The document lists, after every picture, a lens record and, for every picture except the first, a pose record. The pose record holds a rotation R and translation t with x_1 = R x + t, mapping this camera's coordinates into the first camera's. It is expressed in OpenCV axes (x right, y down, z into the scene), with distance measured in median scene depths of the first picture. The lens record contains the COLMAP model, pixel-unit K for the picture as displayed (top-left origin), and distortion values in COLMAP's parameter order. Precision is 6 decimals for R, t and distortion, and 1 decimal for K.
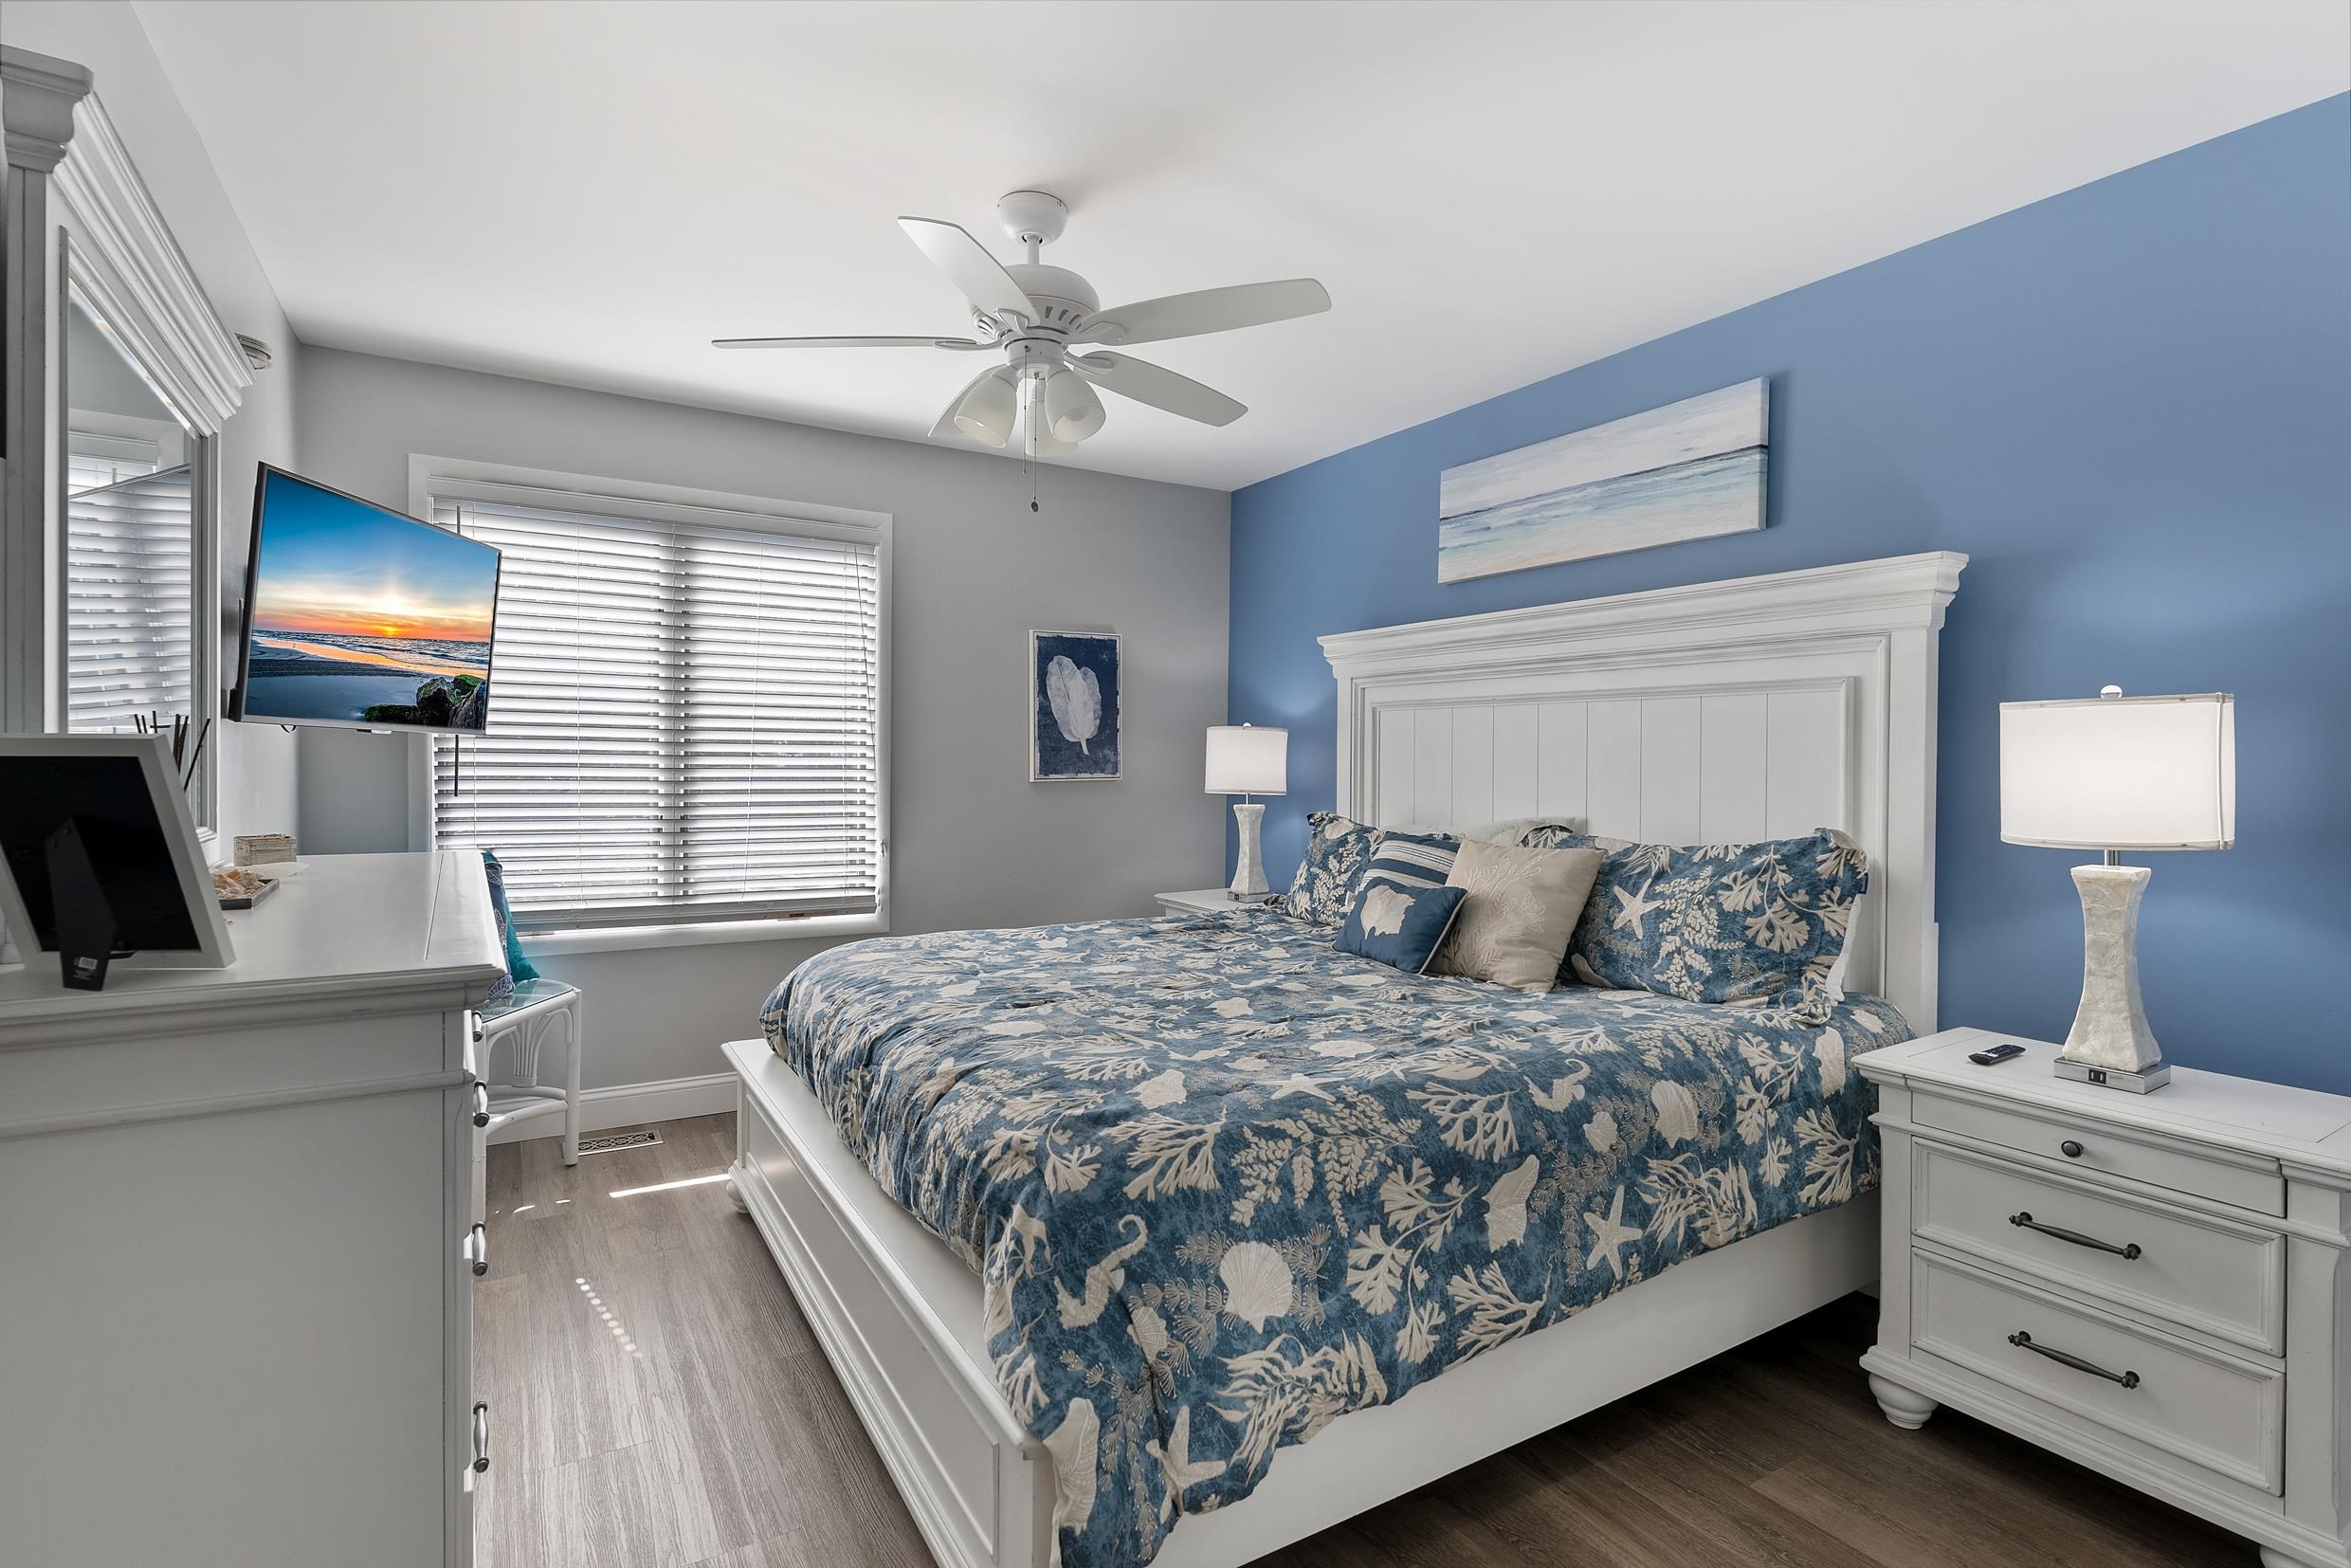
lens RADIAL K [[1068.6, 0, 1177.5], [0, 1068.6, 777.1], [0, 0, 1]] dist [-0.005383, 0.000559]
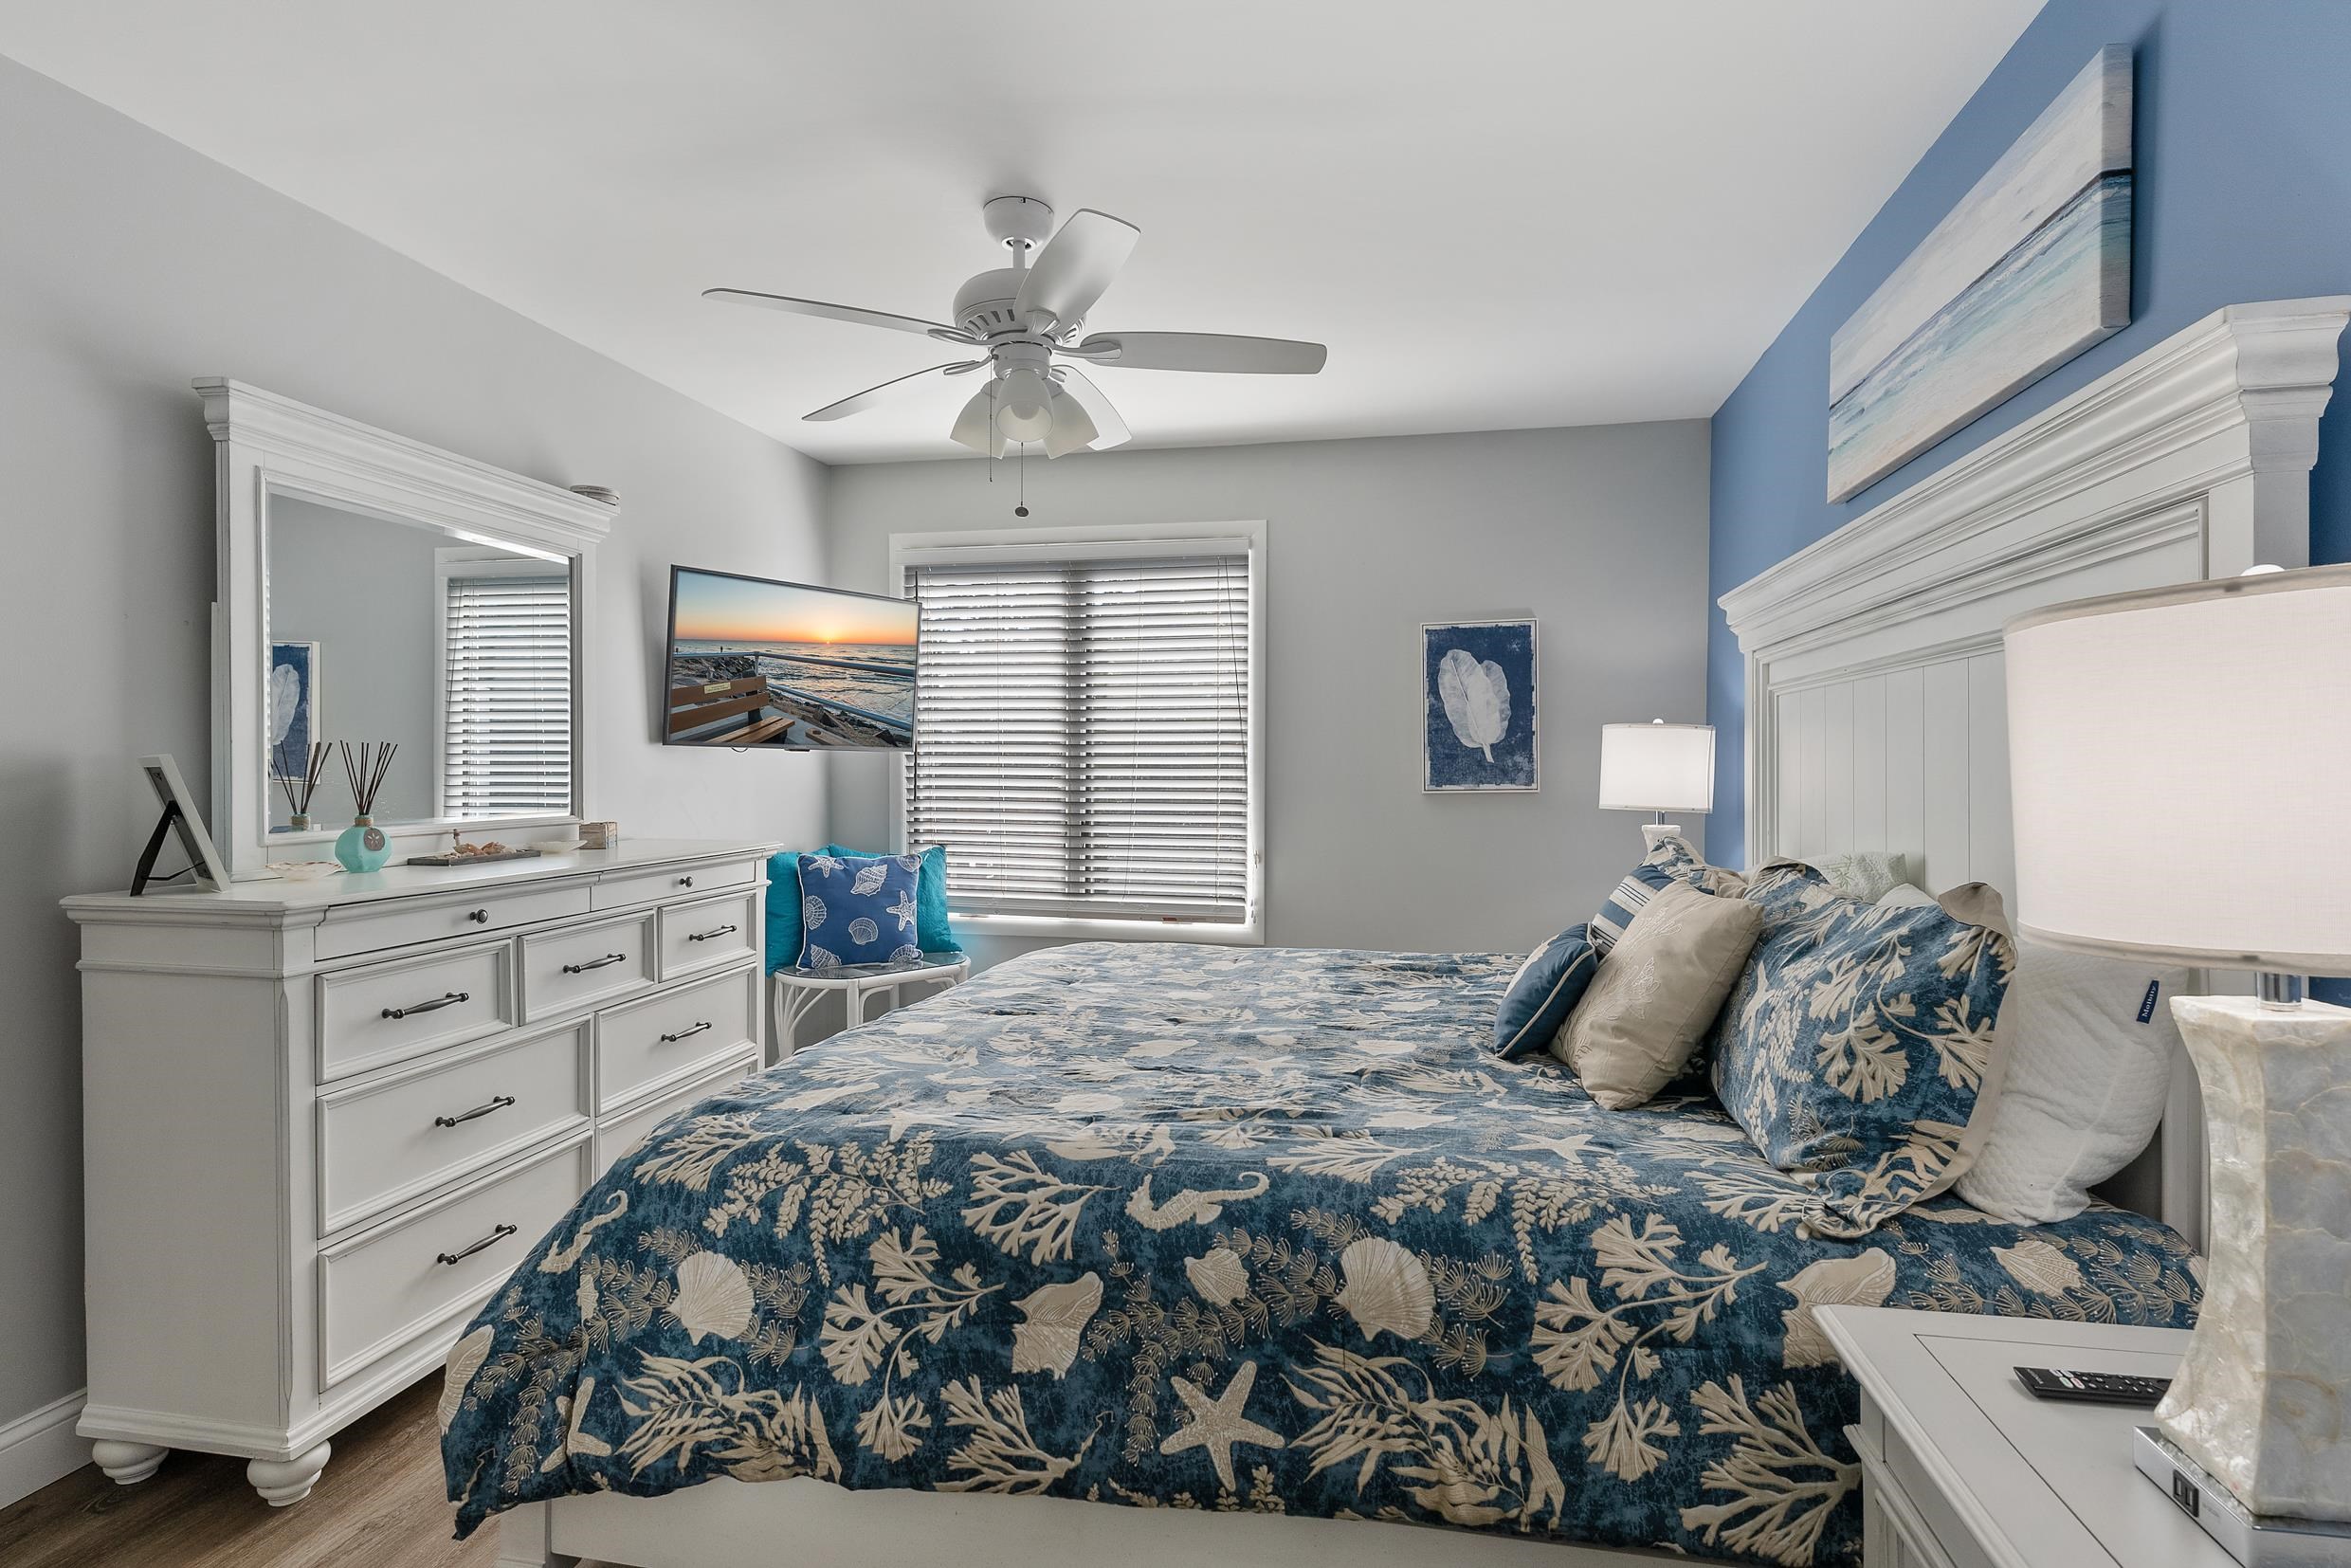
lens RADIAL K [[1132.6, 0, 1181.2], [0, 1132.6, 779.6], [0, 0, 1]] dist [-0.001461, -0.001152]
pose [[0.748087, -0.001606, -0.663599, 0.893416], [-0.004710, 0.999959, -0.007730, 0.002675], [0.663584, 0.008909, 0.748049, 0.410114]]
